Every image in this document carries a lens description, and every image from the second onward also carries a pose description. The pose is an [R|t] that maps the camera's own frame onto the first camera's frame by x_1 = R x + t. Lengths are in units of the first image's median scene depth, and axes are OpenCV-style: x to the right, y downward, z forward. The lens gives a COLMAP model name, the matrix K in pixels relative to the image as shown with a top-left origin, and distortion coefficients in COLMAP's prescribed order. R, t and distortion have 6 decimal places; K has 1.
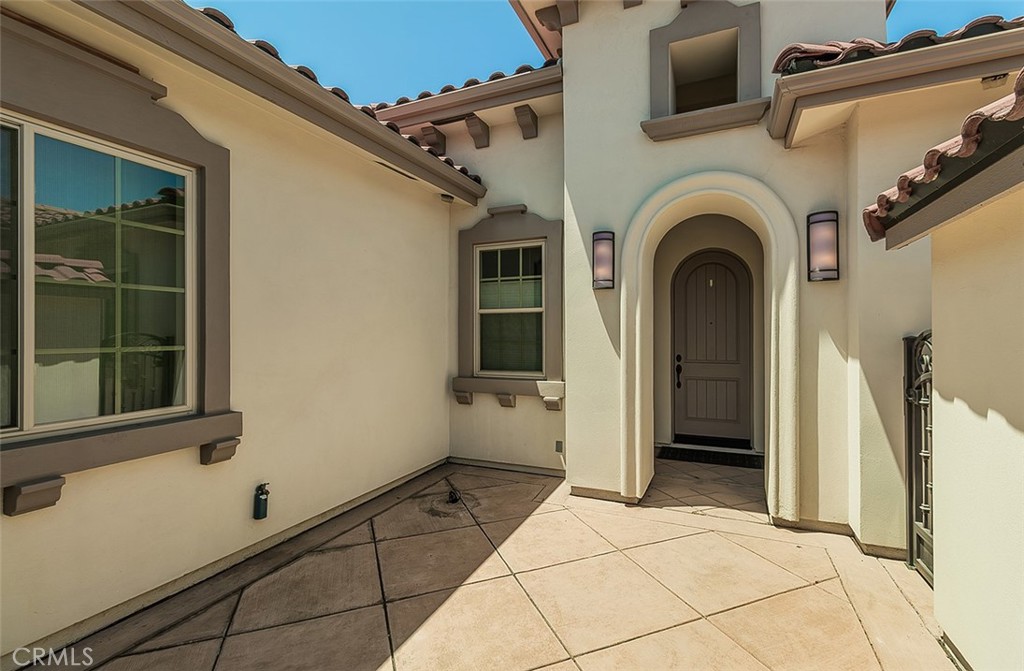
lens RADIAL K [[464.1, 0, 514.2], [0, 464.1, 336.1], [0, 0, 1]] dist [-0.000265, -0.000620]
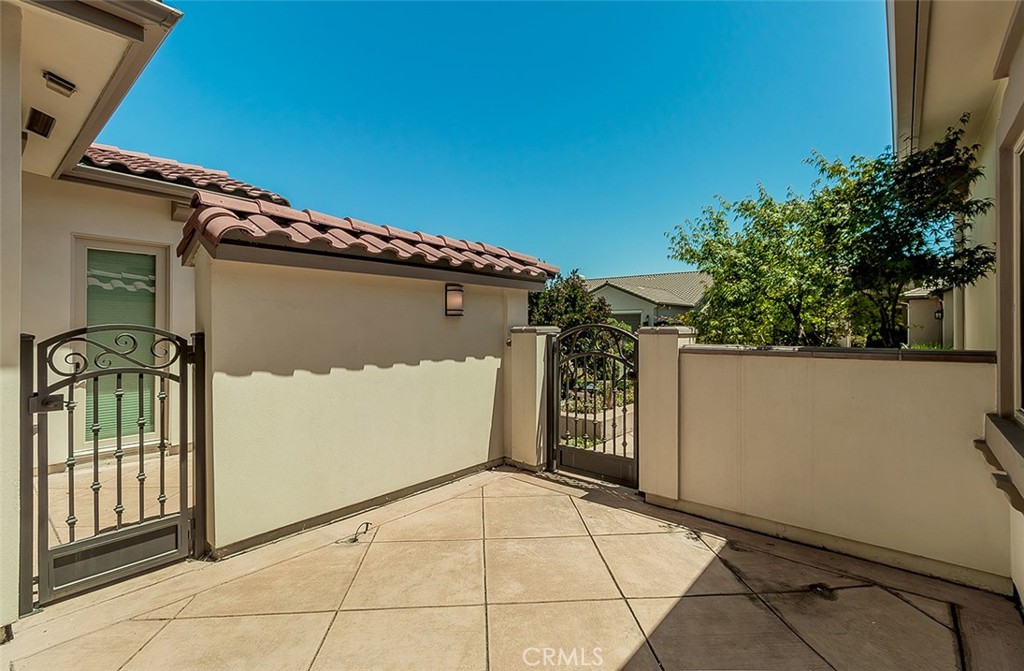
lens RADIAL K [[464.1, 0, 508.6], [0, 464.1, 330.3], [0, 0, 1]] dist [-0.000265, -0.000620]
pose [[-0.960926, 0.001409, 0.276803, -0.233907], [0.002360, 0.999992, 0.003100, -0.007534], [-0.276796, 0.003632, -0.960922, 1.908000]]
